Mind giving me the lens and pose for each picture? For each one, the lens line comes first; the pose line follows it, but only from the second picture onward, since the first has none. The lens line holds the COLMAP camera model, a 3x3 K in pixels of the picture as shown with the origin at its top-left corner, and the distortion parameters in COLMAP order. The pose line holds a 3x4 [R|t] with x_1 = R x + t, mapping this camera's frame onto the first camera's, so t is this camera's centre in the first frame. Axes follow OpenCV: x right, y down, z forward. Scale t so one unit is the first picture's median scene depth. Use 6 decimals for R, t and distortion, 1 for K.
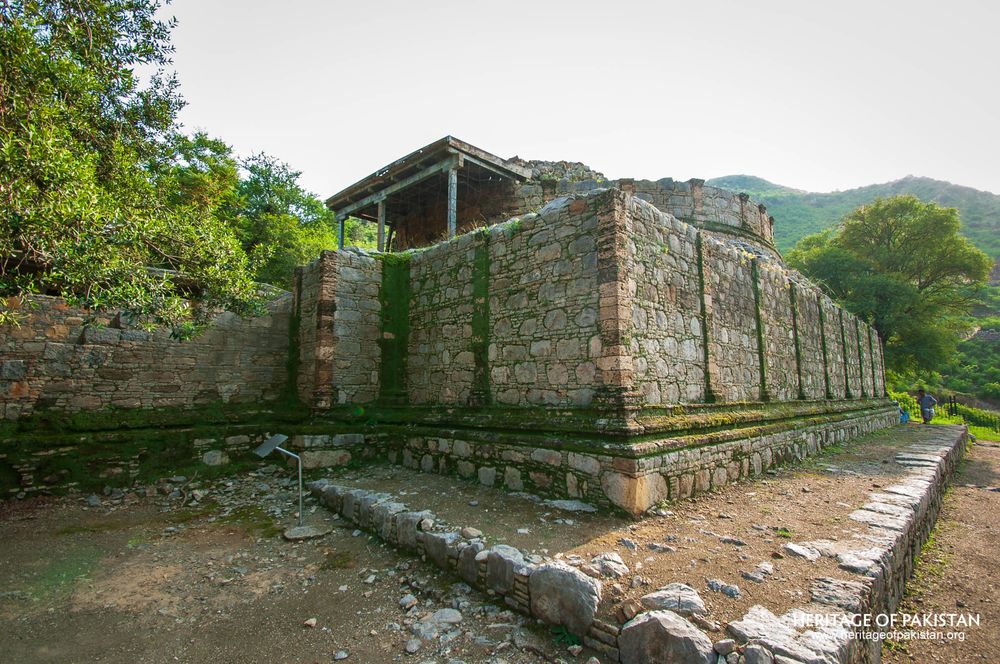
lens RADIAL K [[473.7, 0, 500.0], [0, 473.7, 332.0], [0, 0, 1]] dist [0.016981, -0.024390]
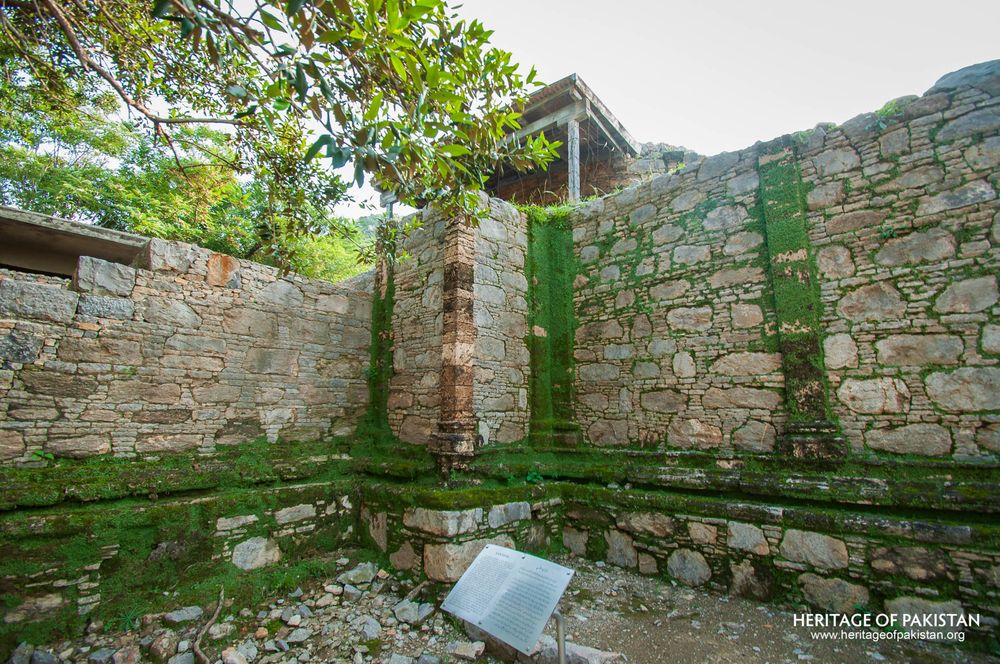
lens RADIAL K [[442.2, 0, 500.0], [0, 442.2, 332.0], [0, 0, 1]] dist [0.012803, -0.020744]
pose [[0.997273, 0.022247, 0.070366, -0.366352], [-0.017543, 0.997614, -0.066776, 0.053011], [-0.071684, 0.065360, 0.995284, 0.478811]]
